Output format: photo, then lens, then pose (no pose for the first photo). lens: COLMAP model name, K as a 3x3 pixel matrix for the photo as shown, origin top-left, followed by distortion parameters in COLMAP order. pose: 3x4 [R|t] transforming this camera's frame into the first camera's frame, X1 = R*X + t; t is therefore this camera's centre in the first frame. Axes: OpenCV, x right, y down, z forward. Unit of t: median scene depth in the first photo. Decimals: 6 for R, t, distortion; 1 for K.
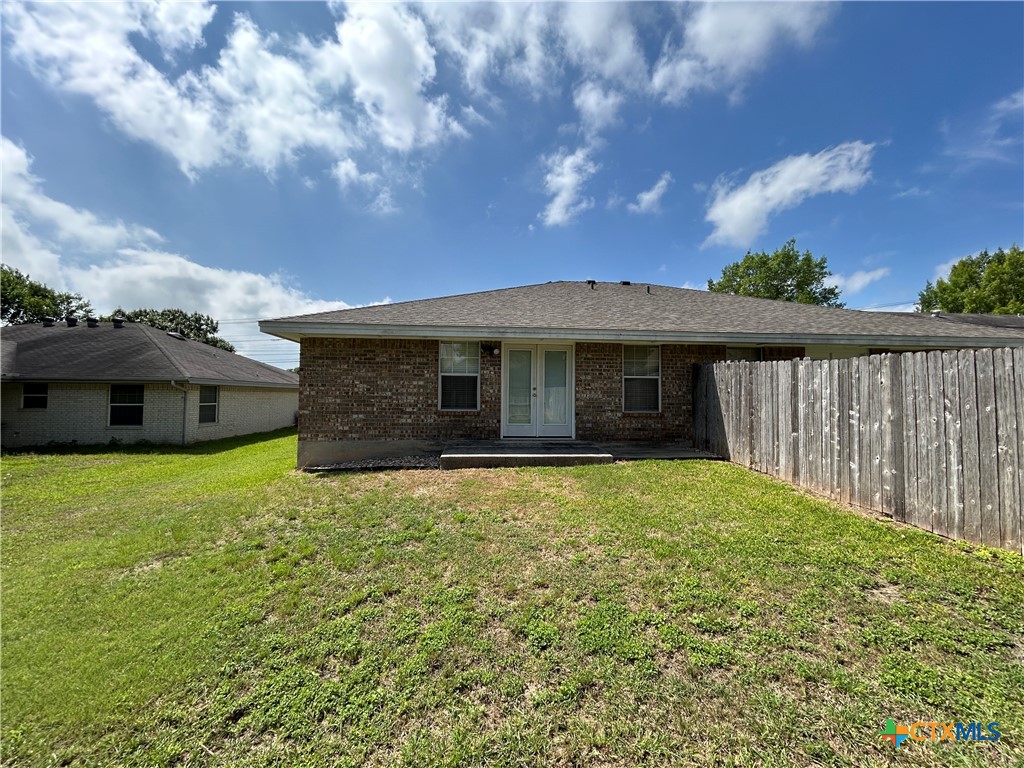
lens RADIAL K [[416.0, 0, 511.9], [0, 416.0, 384.3], [0, 0, 1]] dist [-0.000906, 0.000018]
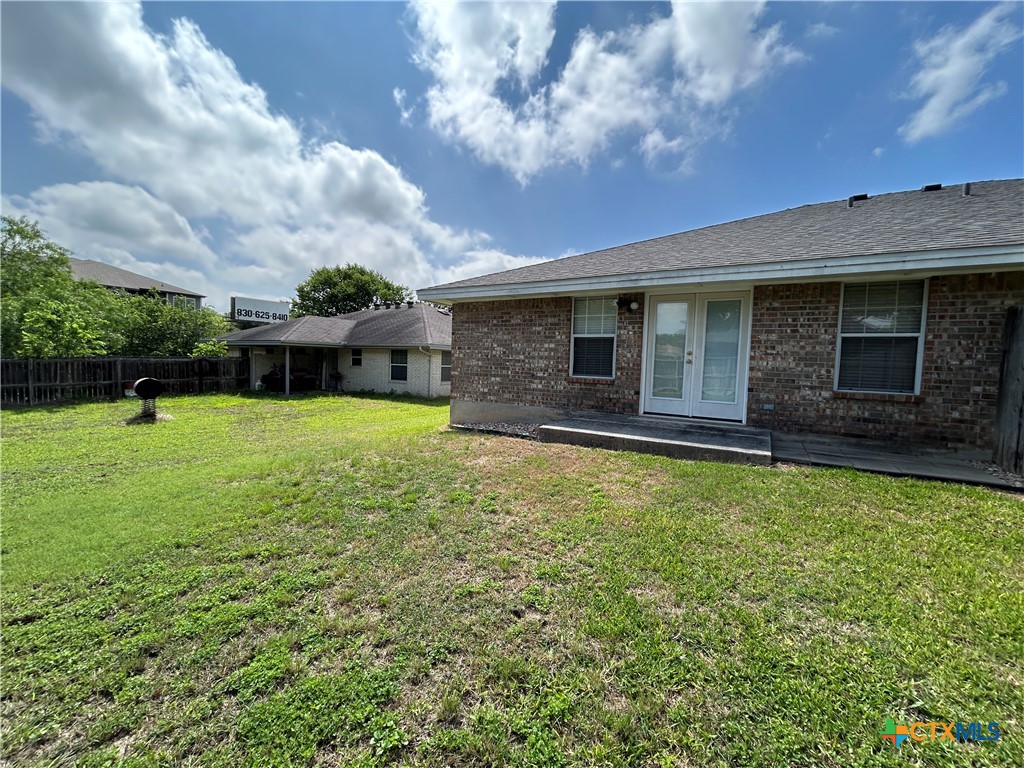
lens RADIAL K [[416.0, 0, 511.9], [0, 416.0, 383.7], [0, 0, 1]] dist [-0.000906, 0.000018]
pose [[0.814401, 0.049010, -0.578230, 0.235615], [-0.007651, 0.997247, 0.073749, 0.013230], [0.580253, -0.055638, 0.812534, 0.200001]]
